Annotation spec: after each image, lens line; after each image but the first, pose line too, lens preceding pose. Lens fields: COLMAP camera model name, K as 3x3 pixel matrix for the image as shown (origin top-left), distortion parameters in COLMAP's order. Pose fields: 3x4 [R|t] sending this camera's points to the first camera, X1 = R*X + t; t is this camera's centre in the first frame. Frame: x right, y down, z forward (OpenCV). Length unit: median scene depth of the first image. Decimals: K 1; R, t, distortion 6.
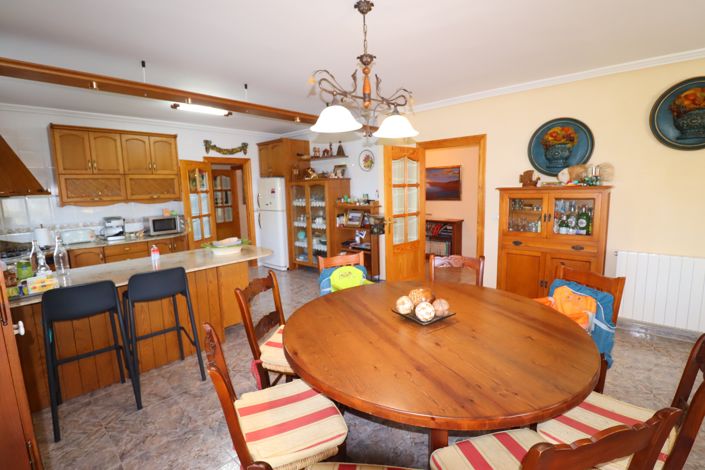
lens RADIAL K [[329.7, 0, 355.3], [0, 329.7, 221.3], [0, 0, 1]] dist [0.001000, -0.000082]
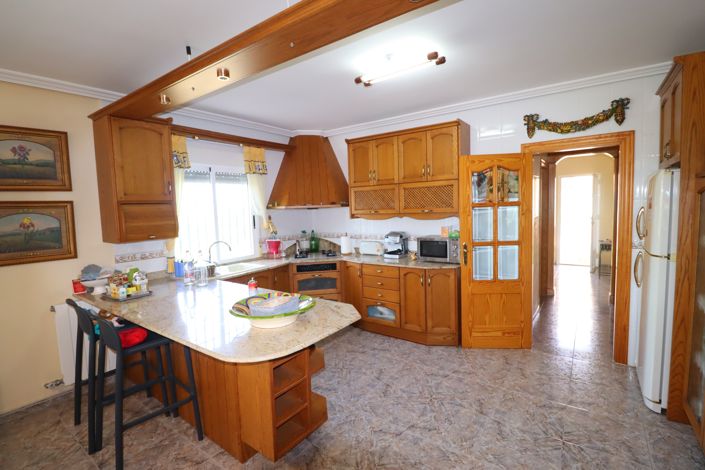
lens RADIAL K [[327.2, 0, 356.3], [0, 327.2, 232.9], [0, 0, 1]] dist [0.000270, -0.008753]
pose [[0.118400, 0.105918, -0.987301, 0.123546], [-0.073712, 0.992489, 0.097634, -0.086121], [0.990226, 0.061216, 0.125318, 0.754625]]
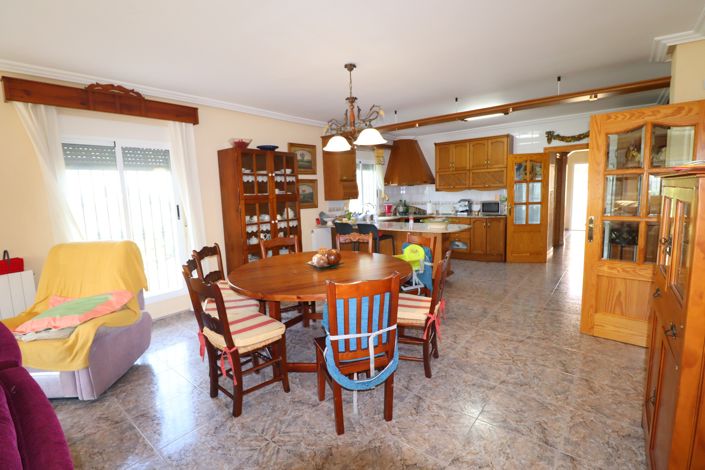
lens RADIAL K [[327.2, 0, 356.3], [0, 327.2, 232.9], [0, 0, 1]] dist [0.000270, -0.008753]
pose [[0.069952, 0.149146, -0.986338, 0.684425], [-0.072023, 0.986934, 0.144129, -0.038738], [0.994947, 0.060957, 0.079780, 0.387977]]
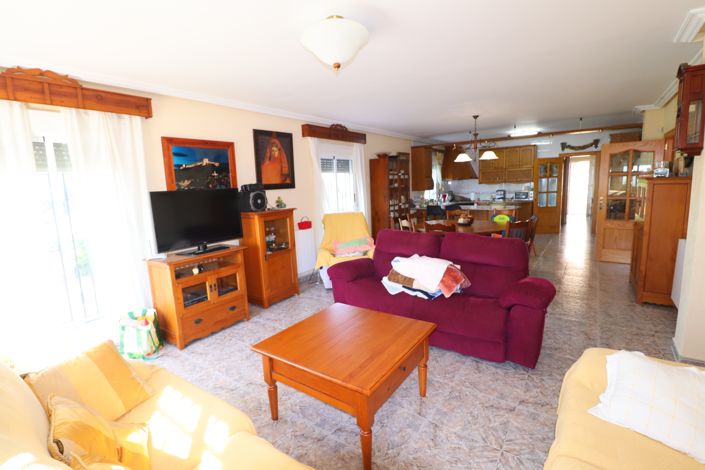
lens RADIAL K [[327.2, 0, 356.3], [0, 327.2, 232.9], [0, 0, 1]] dist [0.000270, -0.008753]
pose [[0.115706, 0.169215, -0.978764, 1.173555], [-0.067728, 0.984433, 0.162188, -0.016778], [0.990972, 0.047523, 0.125365, -0.141676]]
